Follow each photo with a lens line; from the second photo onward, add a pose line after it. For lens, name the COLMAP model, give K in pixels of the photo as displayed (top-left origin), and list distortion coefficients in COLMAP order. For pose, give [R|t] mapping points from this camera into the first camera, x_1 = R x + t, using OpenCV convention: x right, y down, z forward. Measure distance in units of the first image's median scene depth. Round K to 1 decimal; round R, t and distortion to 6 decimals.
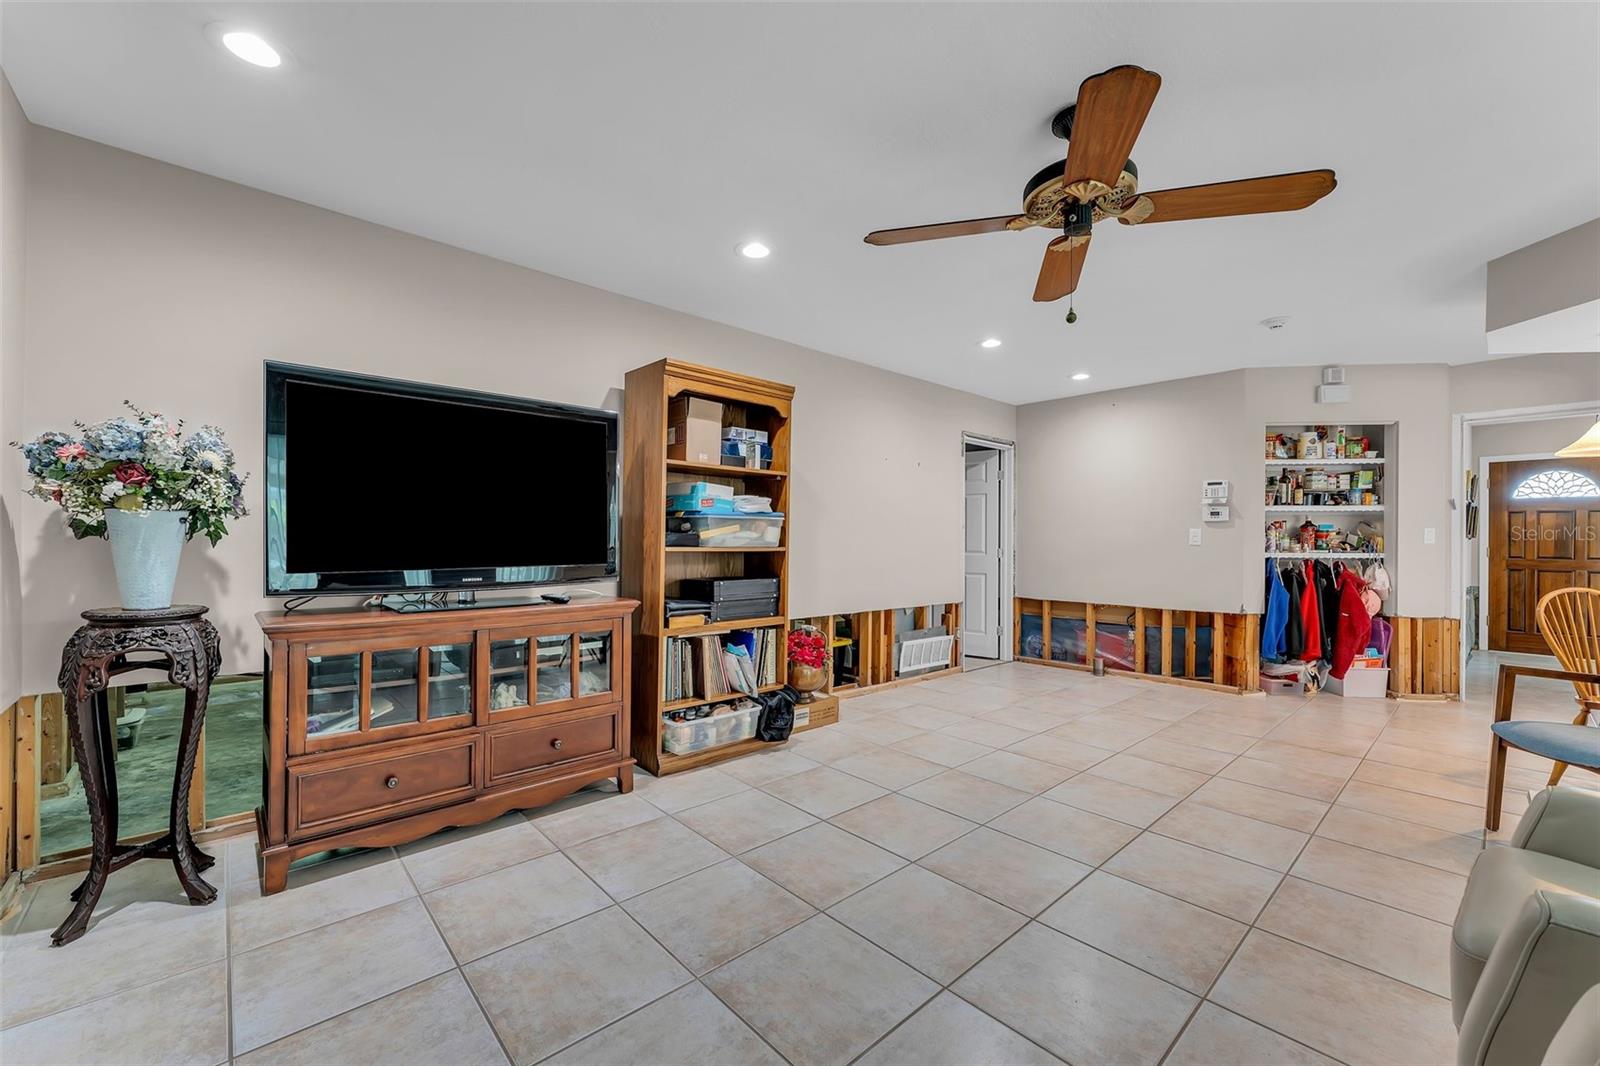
lens RADIAL K [[644.4, 0, 801.0], [0, 644.4, 539.8], [0, 0, 1]] dist [0.000397, -0.000095]
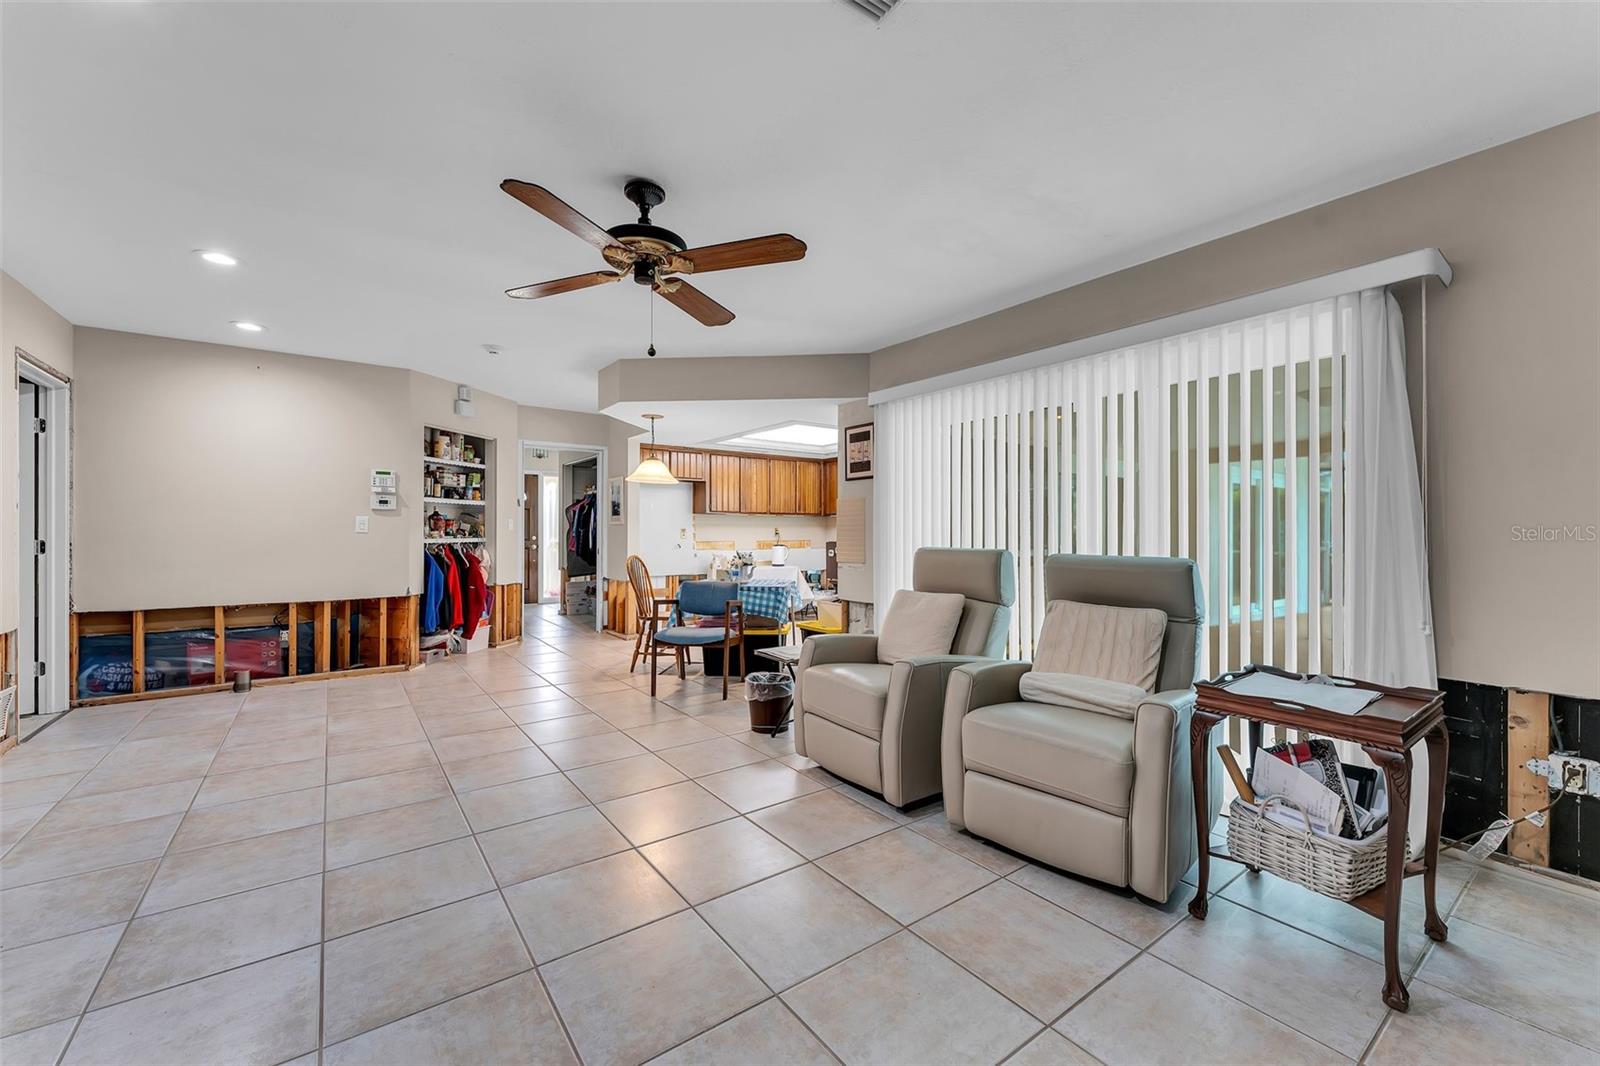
lens RADIAL K [[644.4, 0, 802.1], [0, 644.4, 530.9], [0, 0, 1]] dist [0.000397, -0.000095]
pose [[0.092084, -0.004949, 0.995739, -0.324906], [-0.004169, 0.999977, 0.005355, -0.002577], [-0.995743, -0.004644, 0.092061, 0.236974]]
